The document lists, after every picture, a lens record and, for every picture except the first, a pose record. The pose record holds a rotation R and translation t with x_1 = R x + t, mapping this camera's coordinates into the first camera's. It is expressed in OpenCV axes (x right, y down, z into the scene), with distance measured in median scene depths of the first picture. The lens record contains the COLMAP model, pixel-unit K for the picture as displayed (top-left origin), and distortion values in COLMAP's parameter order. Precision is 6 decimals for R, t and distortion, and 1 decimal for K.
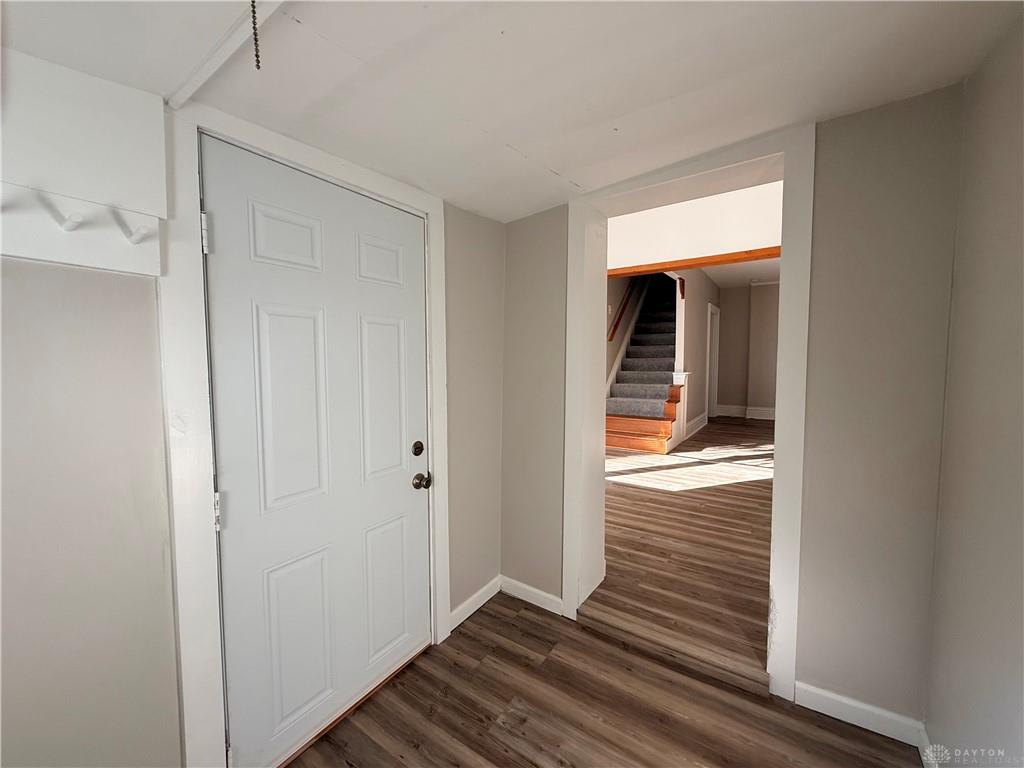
lens RADIAL K [[406.7, 0, 513.5], [0, 406.7, 386.0], [0, 0, 1]] dist [0.001549, 0.000204]
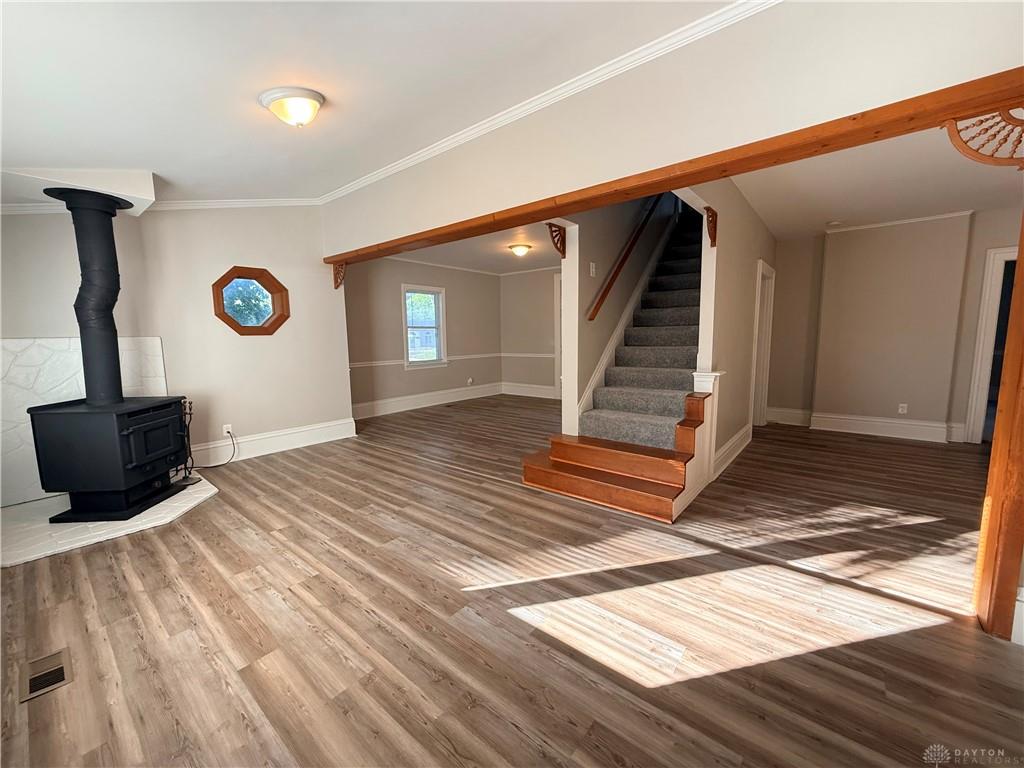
lens RADIAL K [[406.7, 0, 509.4], [0, 406.7, 386.8], [0, 0, 1]] dist [0.001549, 0.000204]
pose [[0.995511, 0.001286, -0.094636, 0.175737], [0.004044, 0.998416, 0.056116, -0.045662], [0.094558, -0.056246, 0.993929, 0.370049]]
